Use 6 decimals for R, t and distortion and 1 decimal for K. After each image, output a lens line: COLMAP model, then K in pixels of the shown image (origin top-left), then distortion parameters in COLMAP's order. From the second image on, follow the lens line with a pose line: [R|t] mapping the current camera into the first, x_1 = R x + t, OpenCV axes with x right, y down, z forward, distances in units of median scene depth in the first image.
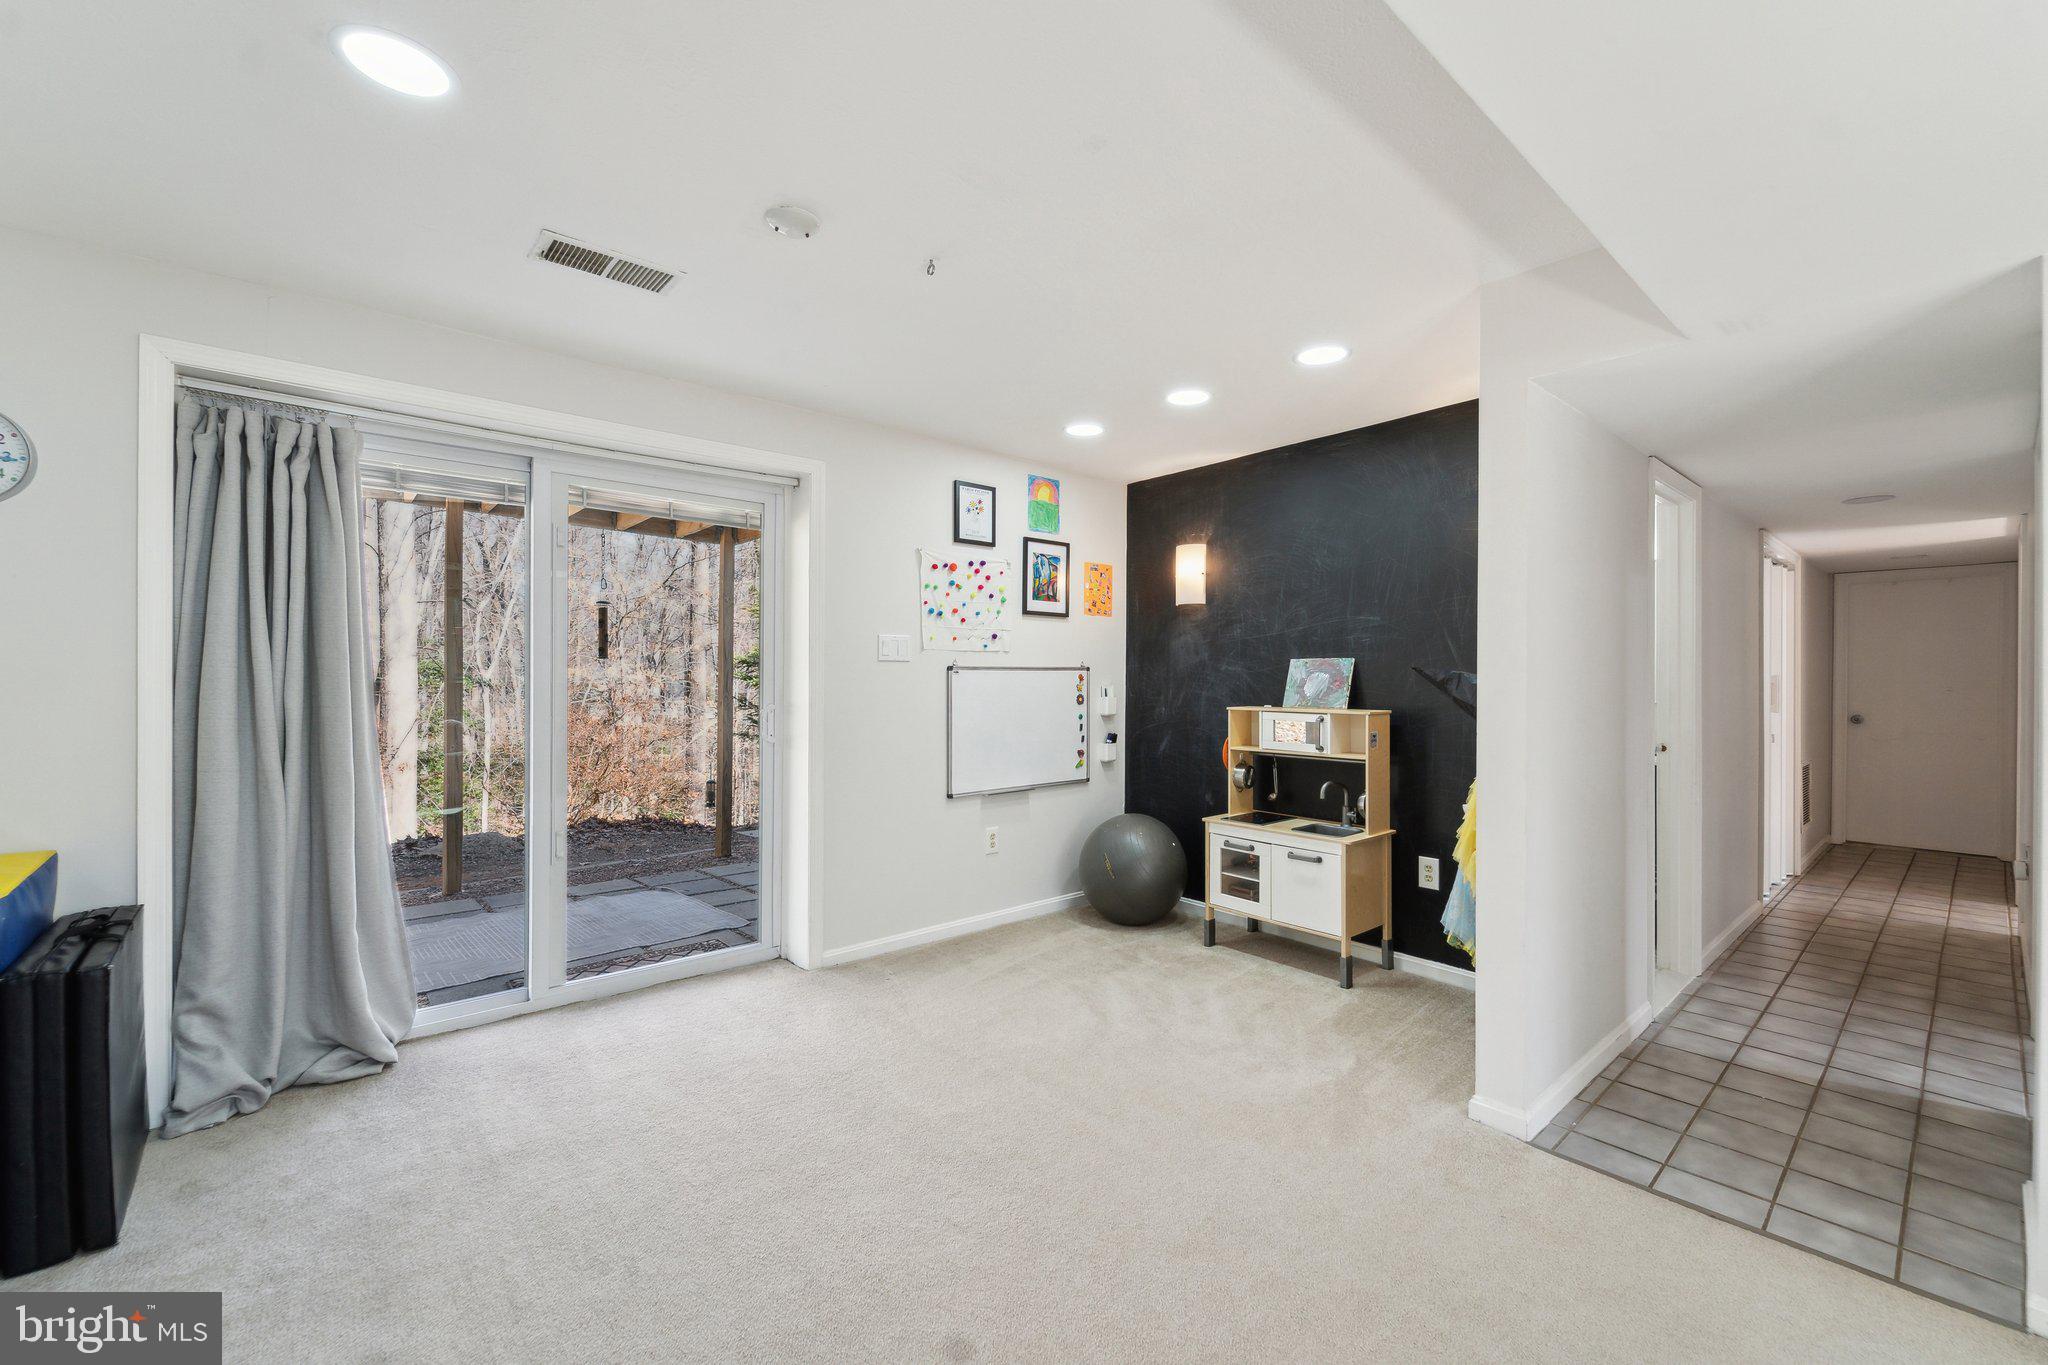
lens RADIAL K [[838.1, 0, 1036.4], [0, 838.1, 685.2], [0, 0, 1]] dist [0.000762, -0.001124]
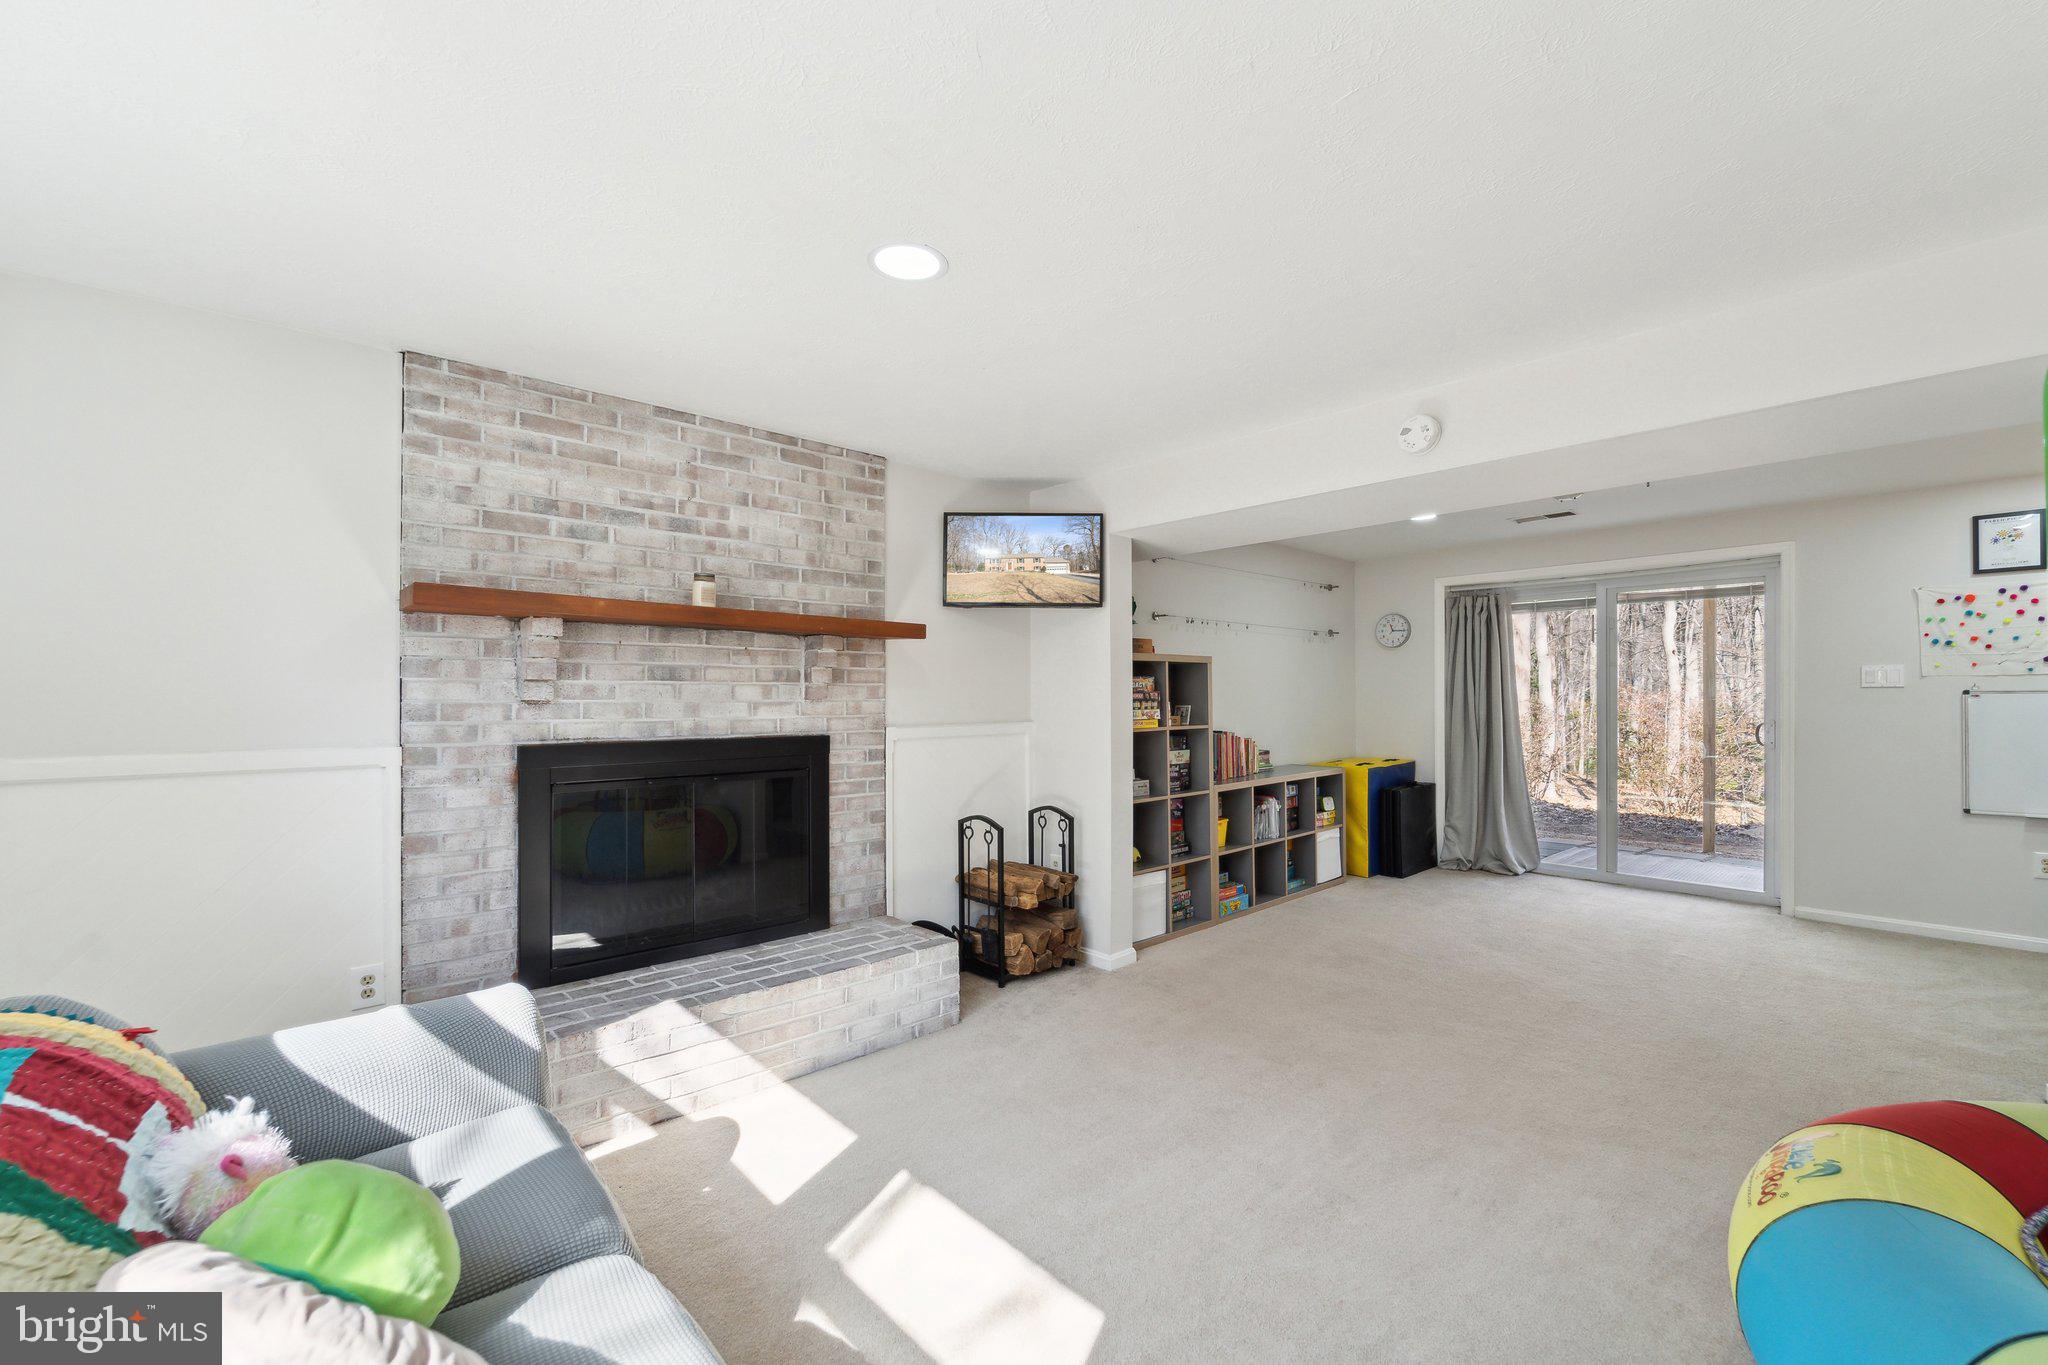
lens RADIAL K [[851.6, 0, 1041.6], [0, 851.6, 693.5], [0, 0, 1]] dist [0.000817, -0.001685]
pose [[0.032255, -0.005317, -0.999466, 0.980252], [-0.001160, 0.999985, -0.005358, -0.012187], [0.999479, 0.001332, 0.032248, -0.229773]]
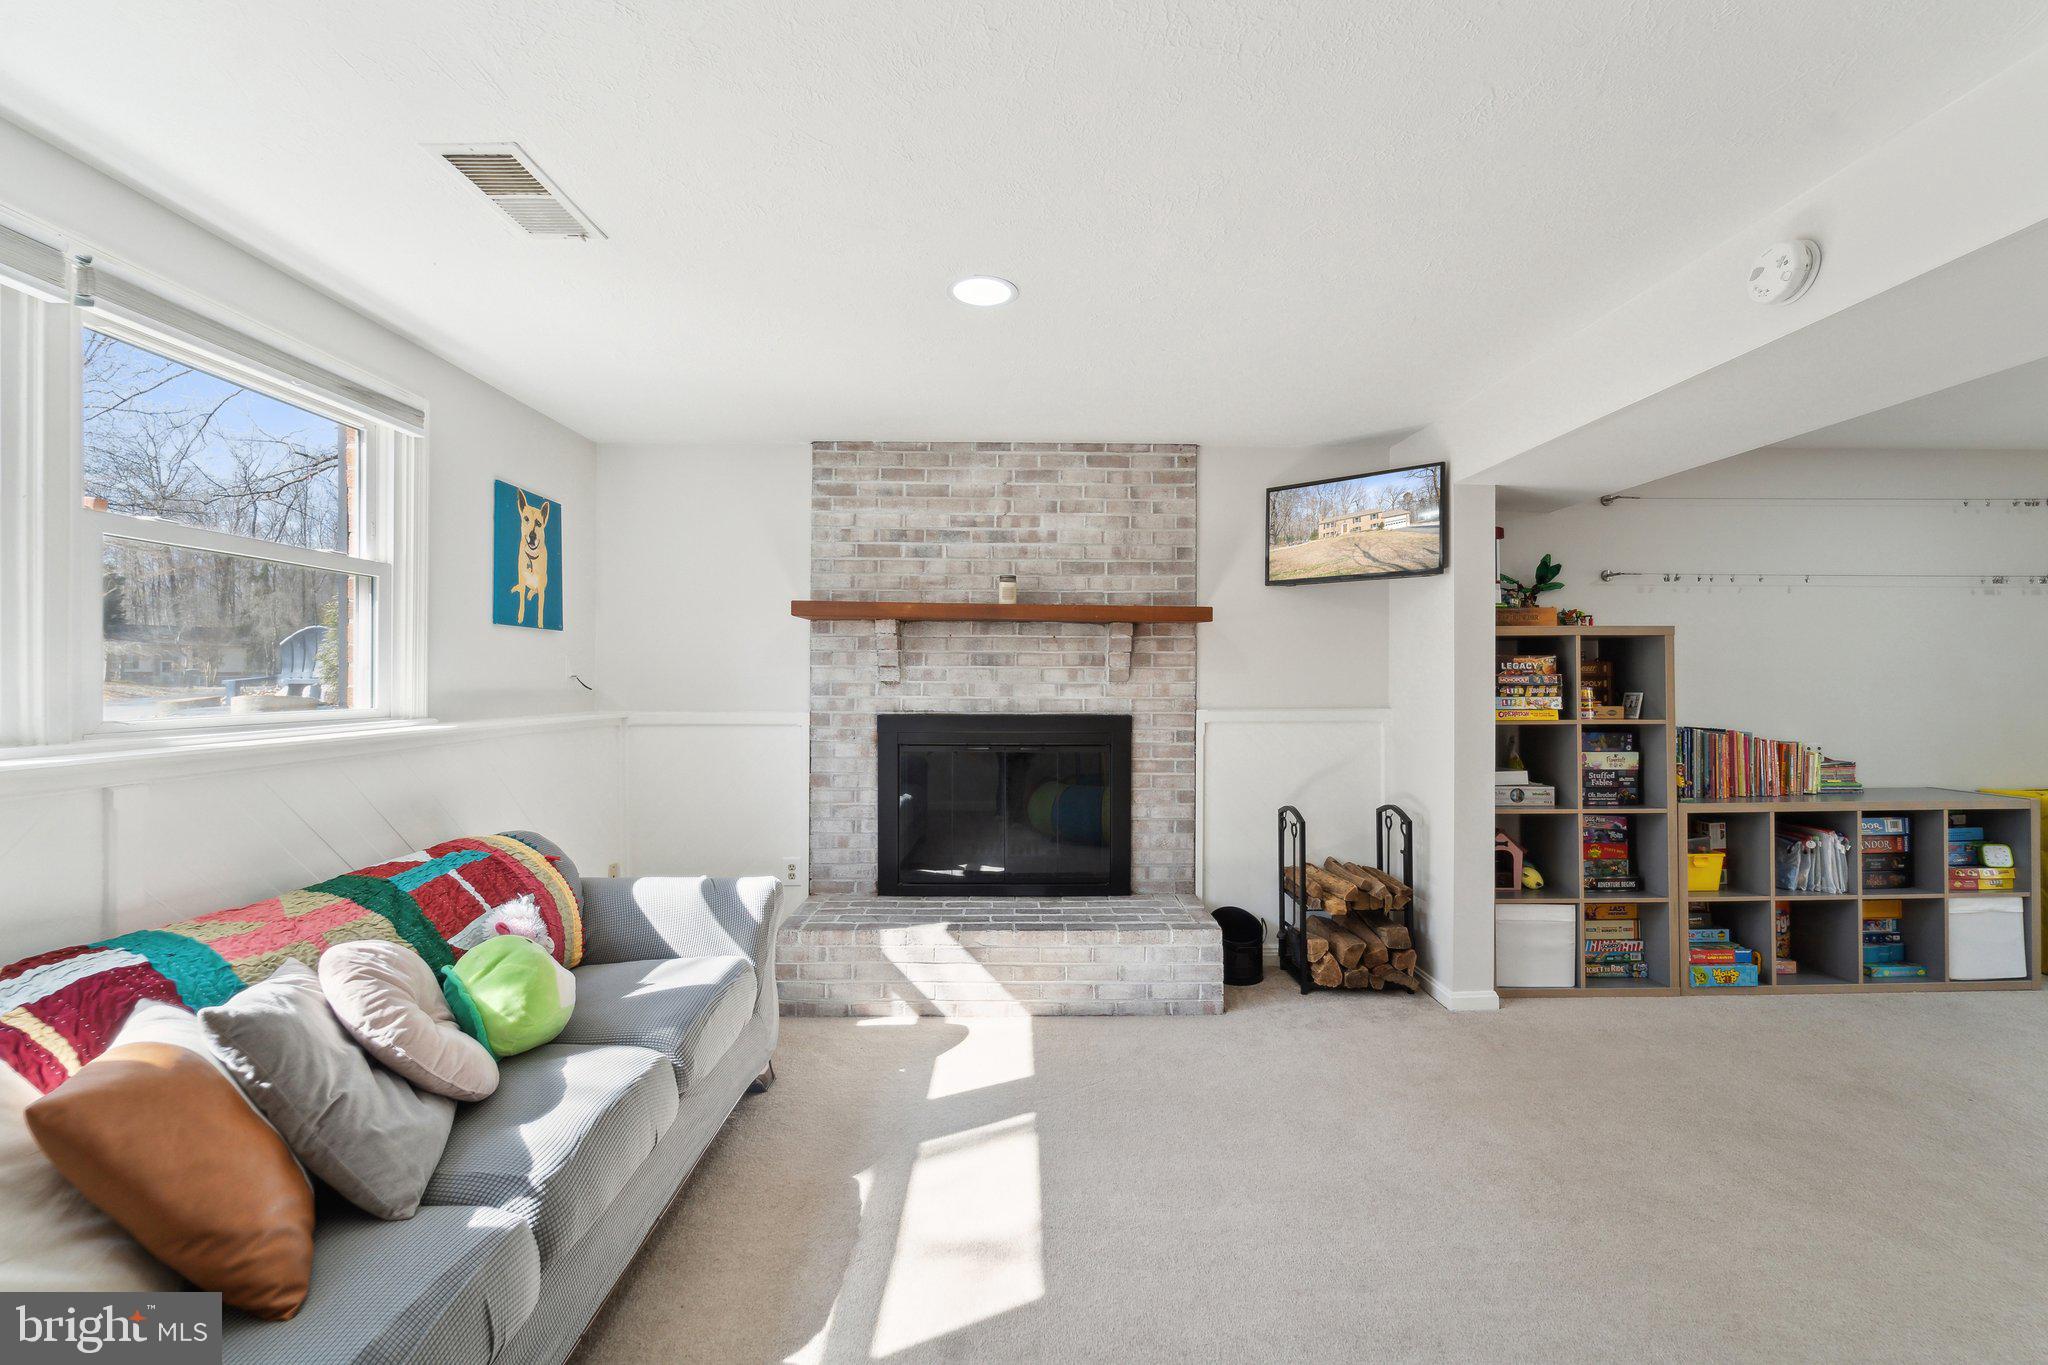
lens RADIAL K [[851.6, 0, 1039.9], [0, 851.6, 673.6], [0, 0, 1]] dist [0.000817, -0.001685]
pose [[-0.645499, -0.006833, -0.763731, 0.875049], [-0.005006, 0.999976, -0.004715, -0.014651], [0.763745, 0.000780, -0.645518, 0.121430]]
